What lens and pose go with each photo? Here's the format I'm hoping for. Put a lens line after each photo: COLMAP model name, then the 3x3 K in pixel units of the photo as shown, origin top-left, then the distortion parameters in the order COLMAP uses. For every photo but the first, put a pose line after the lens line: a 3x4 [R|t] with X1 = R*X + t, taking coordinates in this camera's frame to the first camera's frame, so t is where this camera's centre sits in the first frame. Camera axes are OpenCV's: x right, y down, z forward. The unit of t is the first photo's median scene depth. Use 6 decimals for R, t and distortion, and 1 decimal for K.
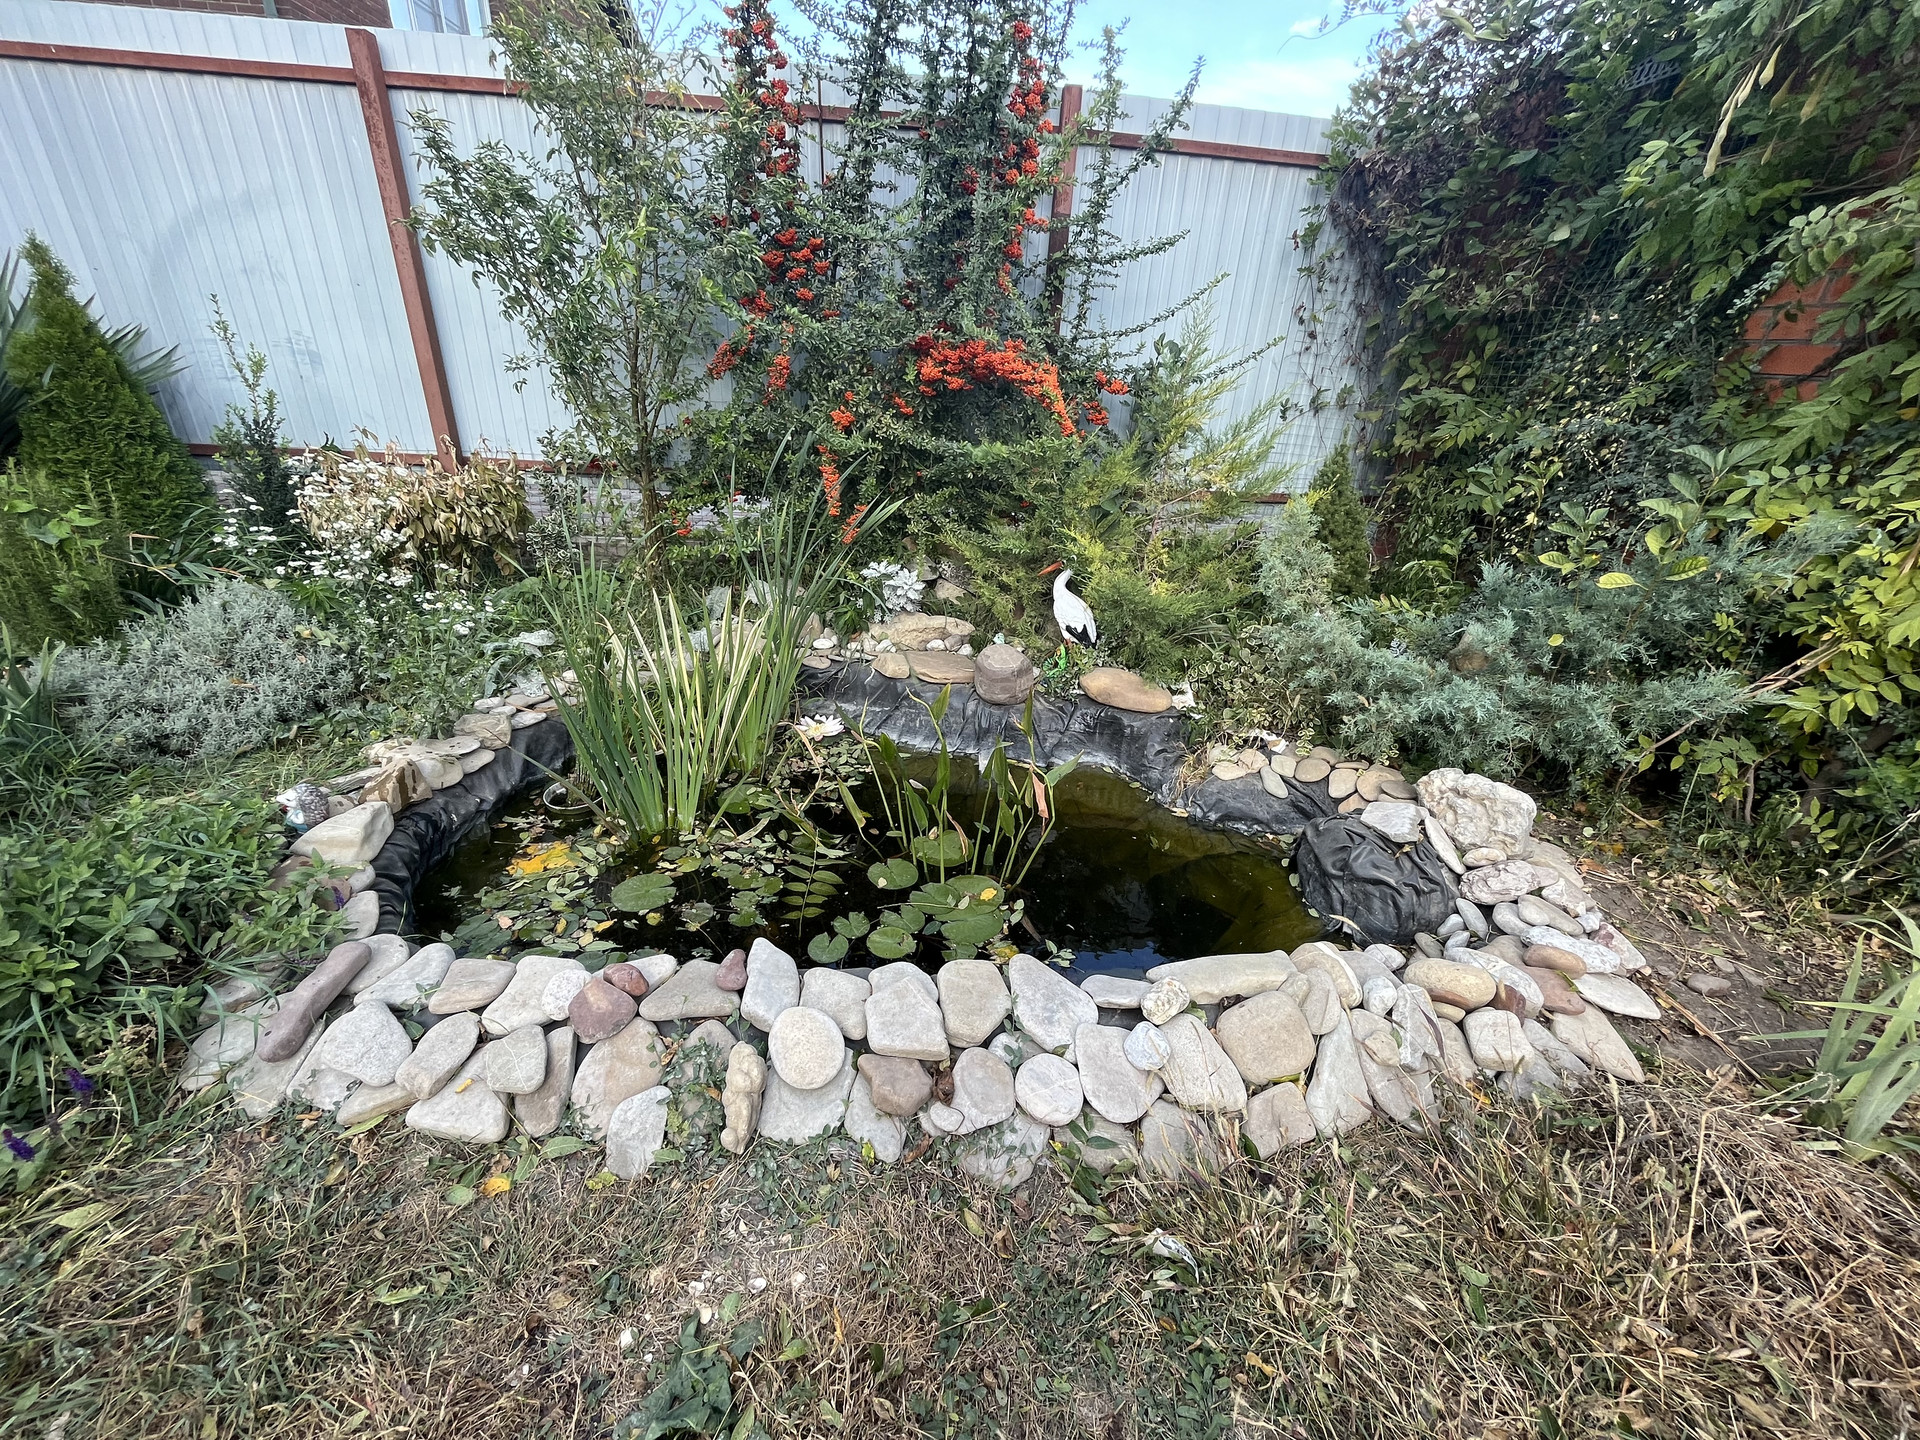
lens RADIAL K [[779.1, 0, 961.1], [0, 779.1, 728.9], [0, 0, 1]] dist [-0.002754, -0.000212]
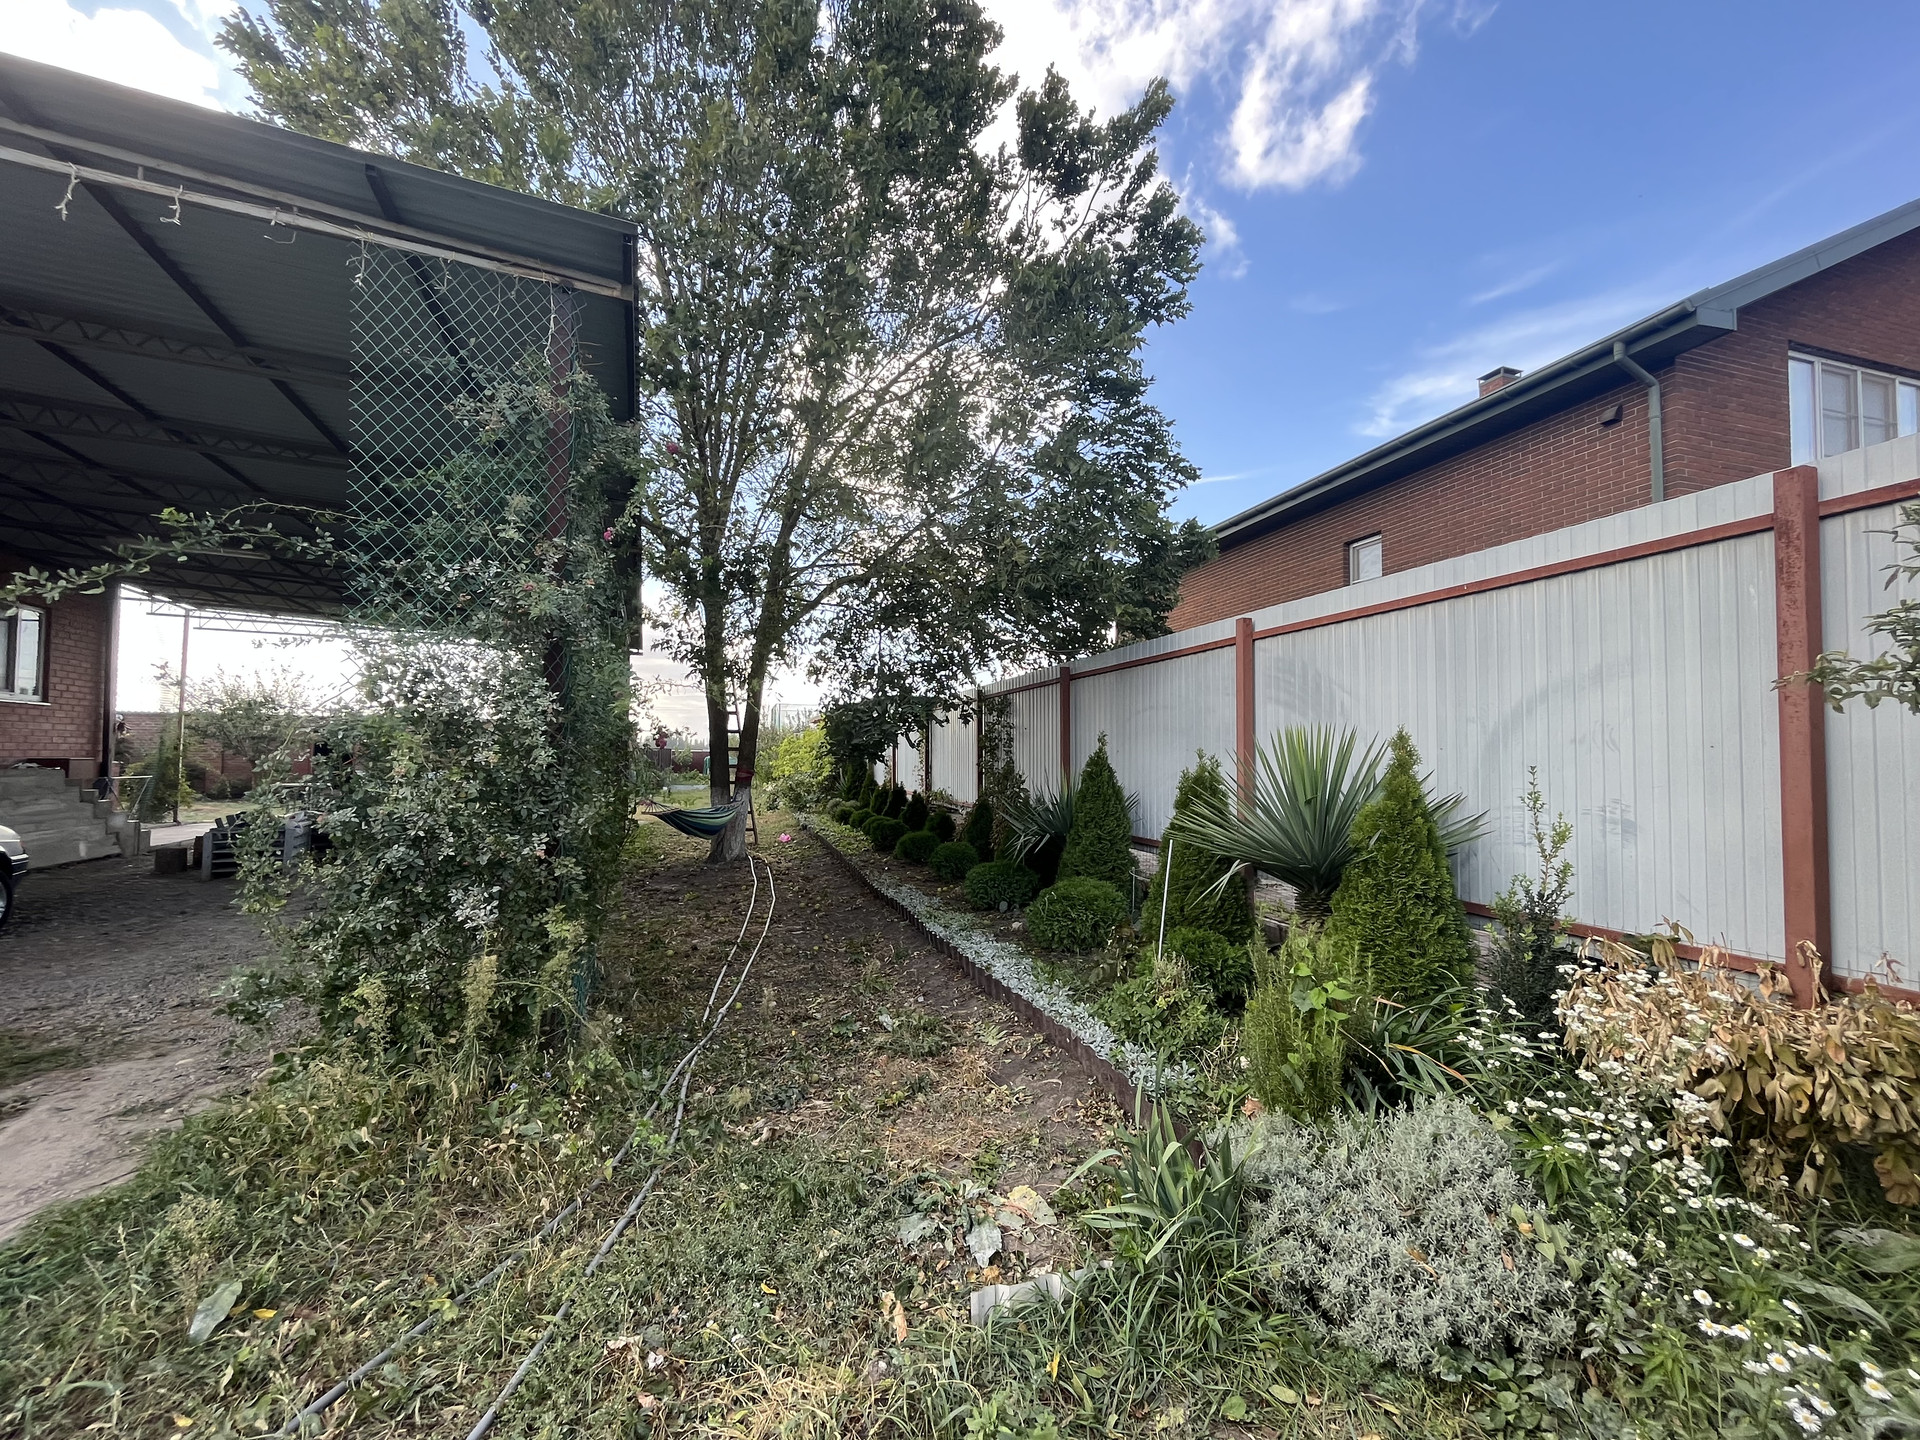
lens RADIAL K [[779.1, 0, 961.1], [0, 779.1, 728.9], [0, 0, 1]] dist [-0.002754, -0.000212]
pose [[0.232292, -0.087307, -0.968720, -0.202983], [-0.417085, 0.890805, -0.180298, -0.138056], [0.878681, 0.445920, 0.170513, 0.201745]]
